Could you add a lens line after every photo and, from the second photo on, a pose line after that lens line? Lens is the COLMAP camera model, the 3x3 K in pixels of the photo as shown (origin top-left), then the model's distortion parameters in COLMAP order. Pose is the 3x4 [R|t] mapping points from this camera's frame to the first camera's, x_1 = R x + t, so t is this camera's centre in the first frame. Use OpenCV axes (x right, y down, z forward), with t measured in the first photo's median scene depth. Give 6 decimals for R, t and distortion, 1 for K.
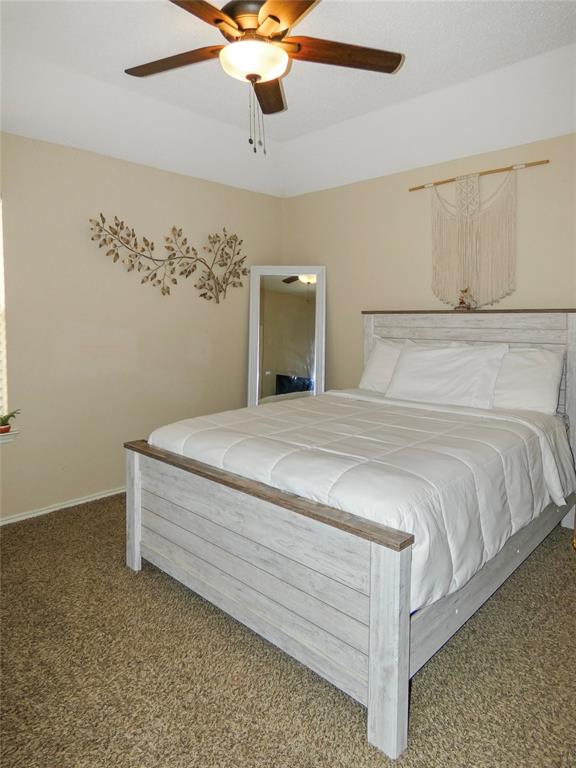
lens RADIAL K [[484.2, 0, 288.0], [0, 484.2, 384.0], [0, 0, 1]] dist [-0.012785, 0.000643]
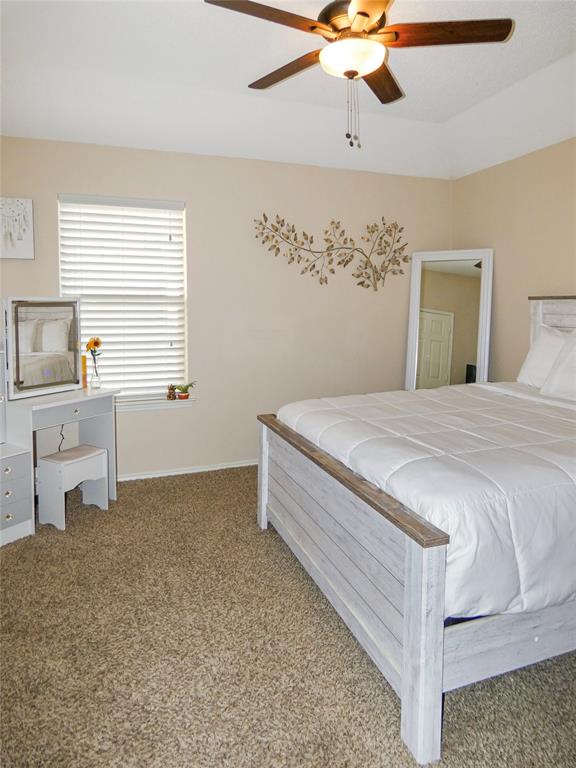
lens RADIAL K [[478.8, 0, 289.4], [0, 478.8, 373.8], [0, 0, 1]] dist [-0.001797, 0.000847]
pose [[0.900994, 0.057861, -0.429956, 0.167706], [-0.054765, 0.998307, 0.019584, -0.001814], [0.430361, 0.005901, 0.902638, 0.008151]]
